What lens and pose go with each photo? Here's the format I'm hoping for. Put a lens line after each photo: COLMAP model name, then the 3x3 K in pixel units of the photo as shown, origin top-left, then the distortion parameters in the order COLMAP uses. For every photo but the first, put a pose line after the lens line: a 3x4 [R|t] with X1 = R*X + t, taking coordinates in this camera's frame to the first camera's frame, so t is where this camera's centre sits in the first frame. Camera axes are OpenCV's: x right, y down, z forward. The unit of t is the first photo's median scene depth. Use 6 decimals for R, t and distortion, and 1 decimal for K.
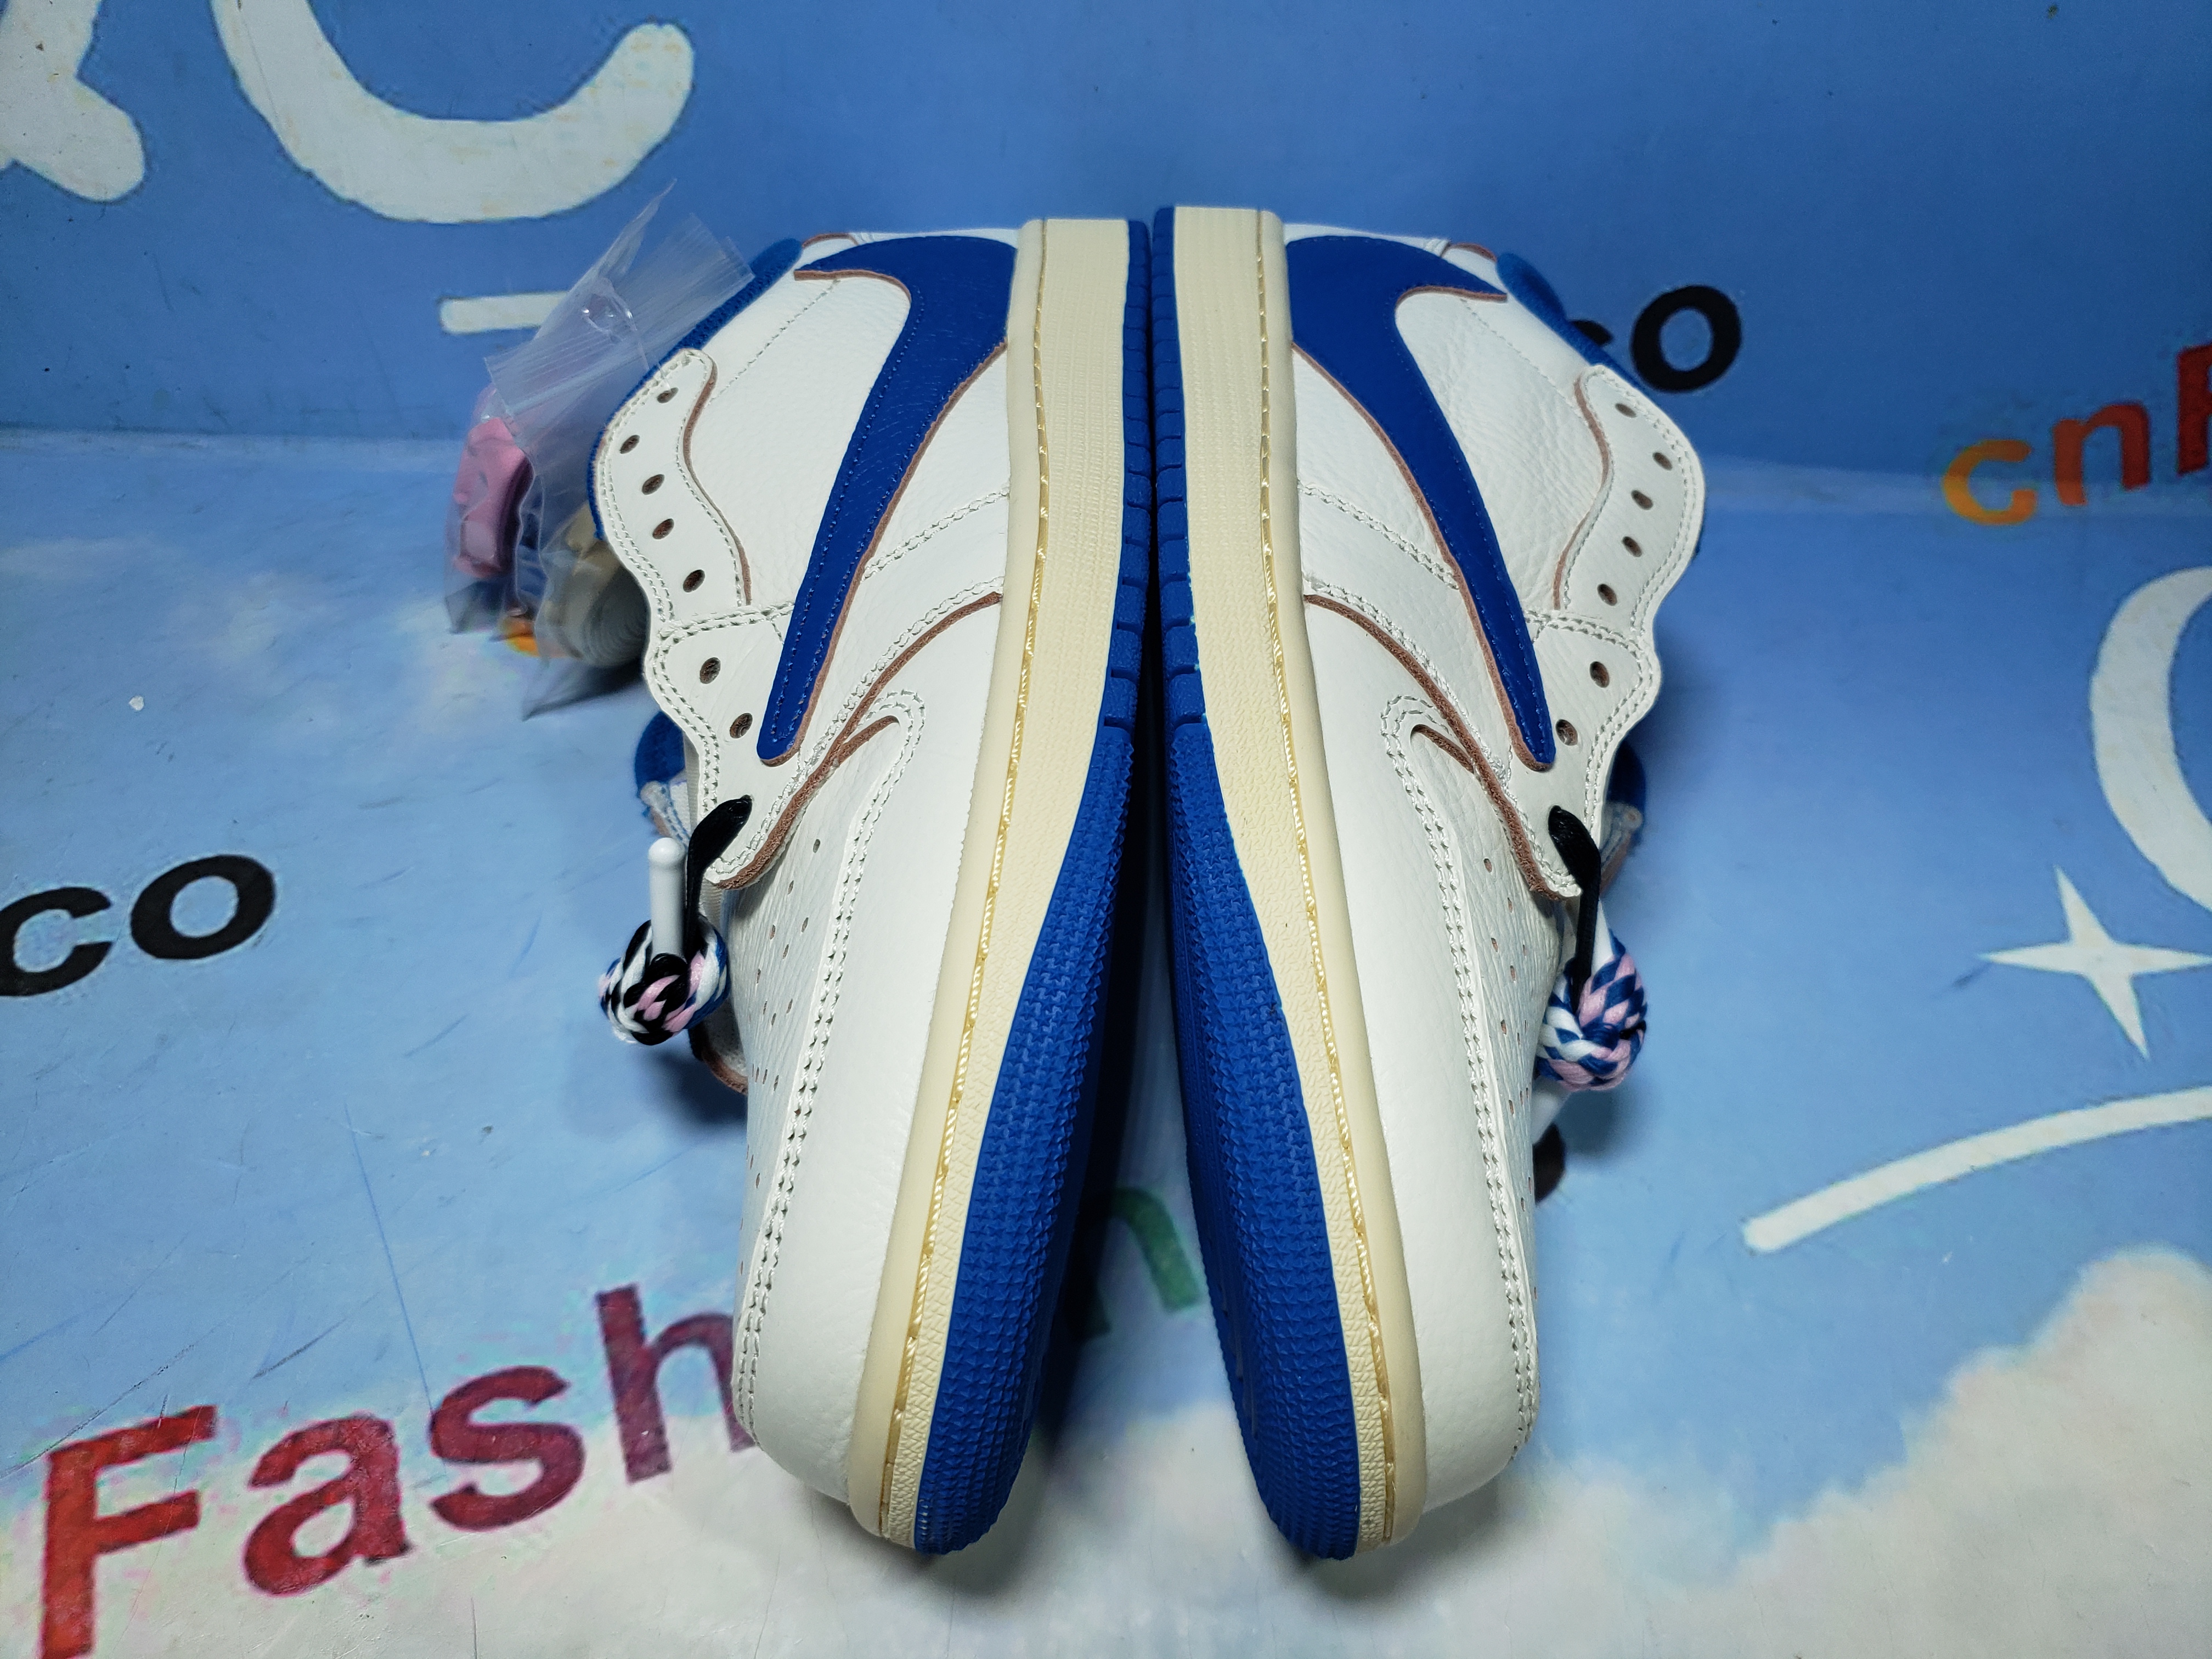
lens RADIAL K [[1690.5, 0, 1106.0], [0, 1690.5, 829.5], [0, 0, 1]] dist [-0.041766, 0.053637]
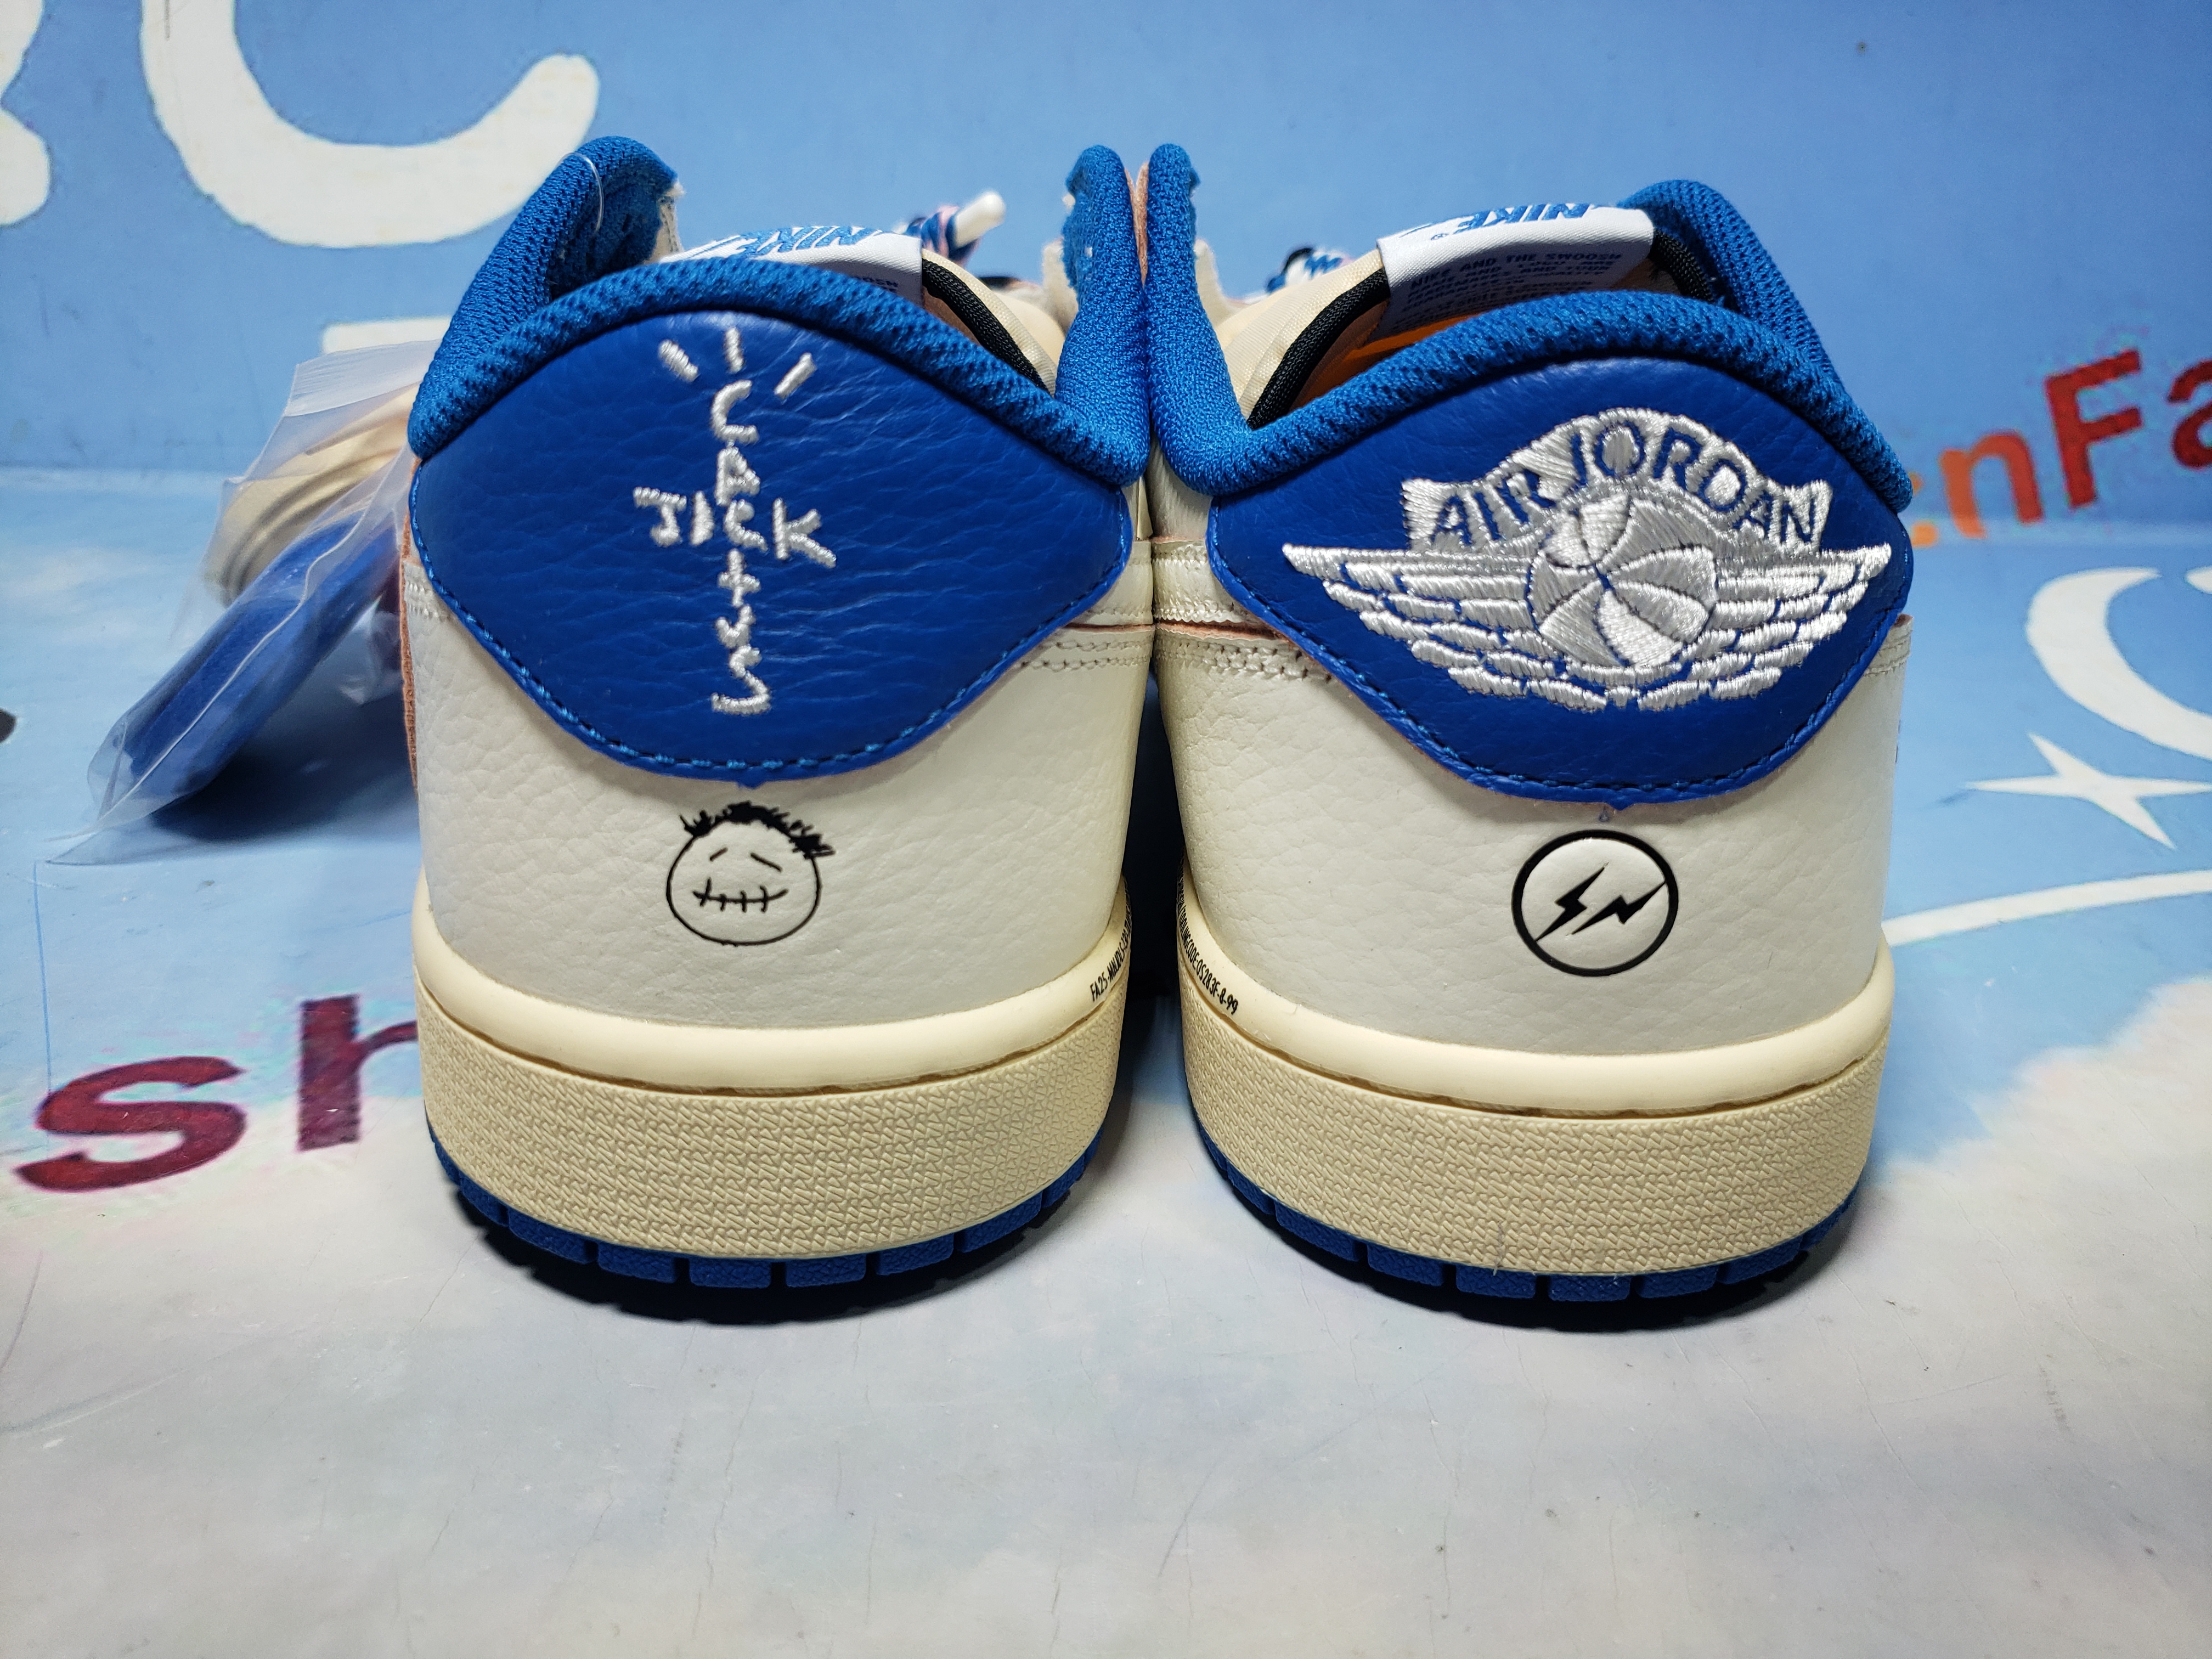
lens RADIAL K [[1701.3, 0, 1092.9], [0, 1701.3, 824.2], [0, 0, 1]] dist [0.002185, -0.003085]
pose [[0.999462, -0.002061, 0.032720, 0.034466], [0.013661, 0.933428, -0.358505, 0.428391], [-0.029803, 0.358759, 0.932954, 0.191262]]
